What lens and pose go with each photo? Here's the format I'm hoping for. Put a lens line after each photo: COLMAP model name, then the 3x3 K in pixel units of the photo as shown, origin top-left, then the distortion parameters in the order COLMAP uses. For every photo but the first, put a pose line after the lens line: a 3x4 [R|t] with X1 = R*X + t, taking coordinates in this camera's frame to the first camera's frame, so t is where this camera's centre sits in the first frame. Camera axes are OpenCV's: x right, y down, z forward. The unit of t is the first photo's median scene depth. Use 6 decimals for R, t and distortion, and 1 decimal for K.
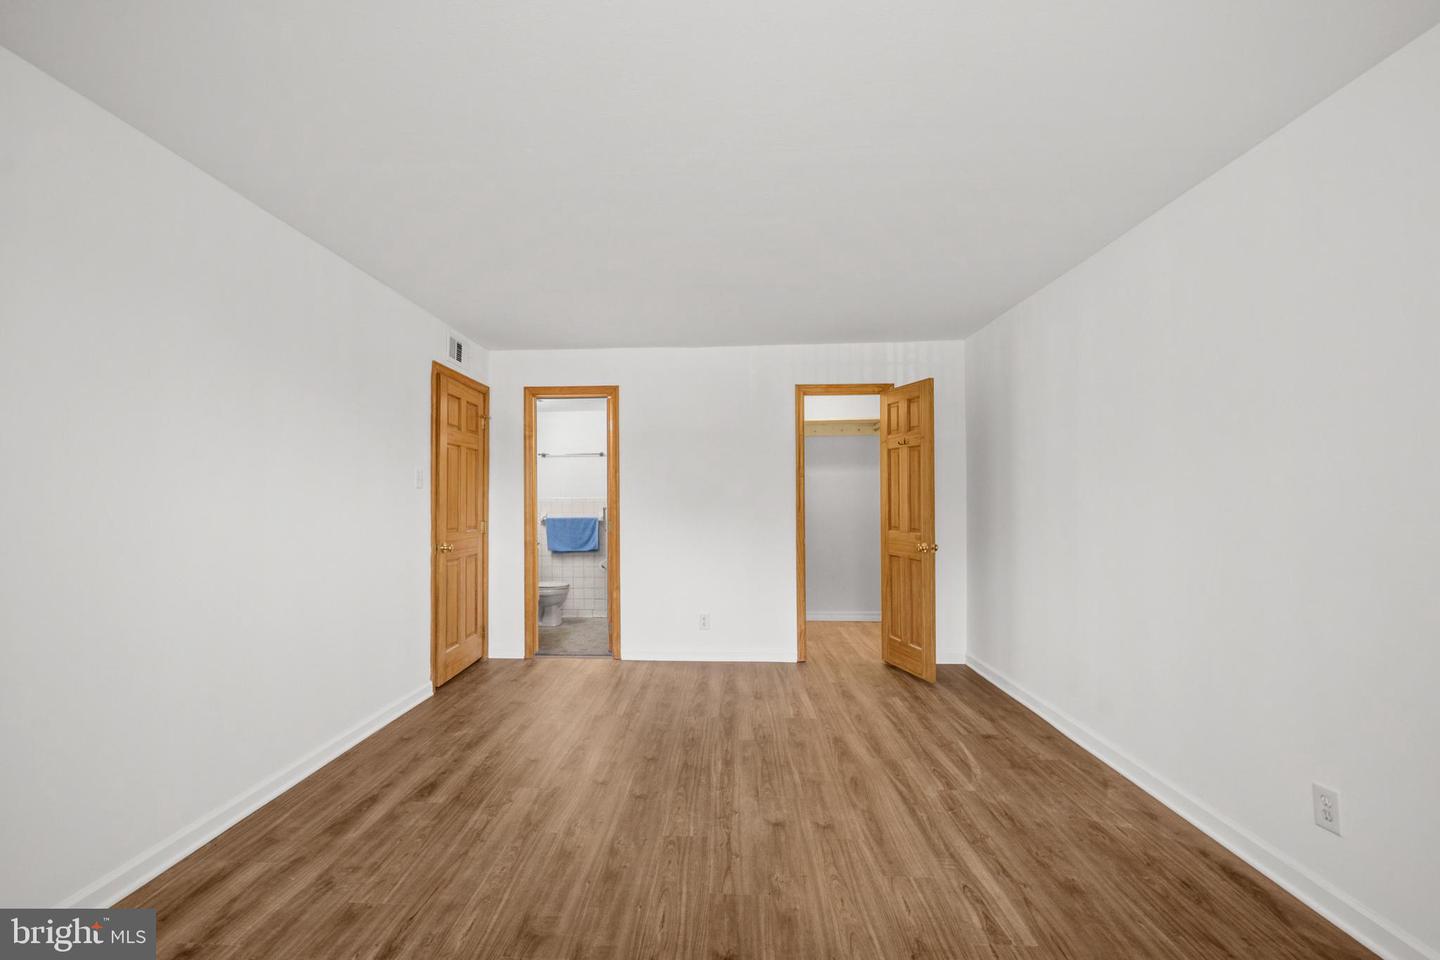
lens RADIAL K [[577.1, 0, 714.0], [0, 577.1, 485.4], [0, 0, 1]] dist [-0.001375, -0.000273]
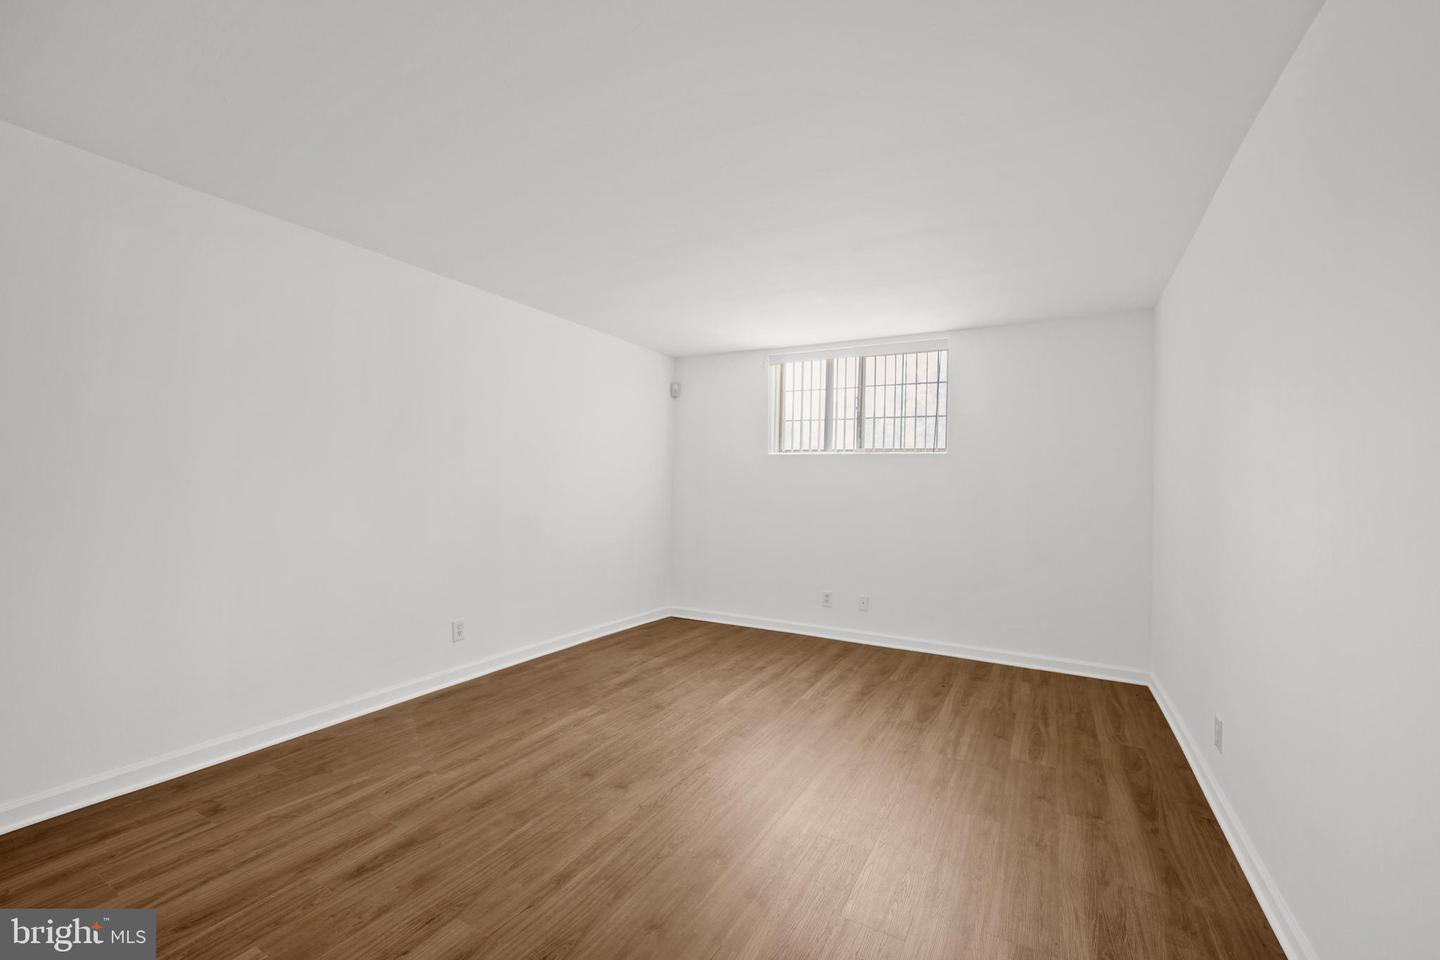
lens RADIAL K [[577.1, 0, 726.2], [0, 577.1, 479.3], [0, 0, 1]] dist [-0.001375, -0.000273]
pose [[-0.881039, -0.014193, 0.472830, -0.458429], [-0.027294, 0.999410, -0.020858, 0.038996], [-0.472255, -0.031283, -0.880907, 1.556077]]
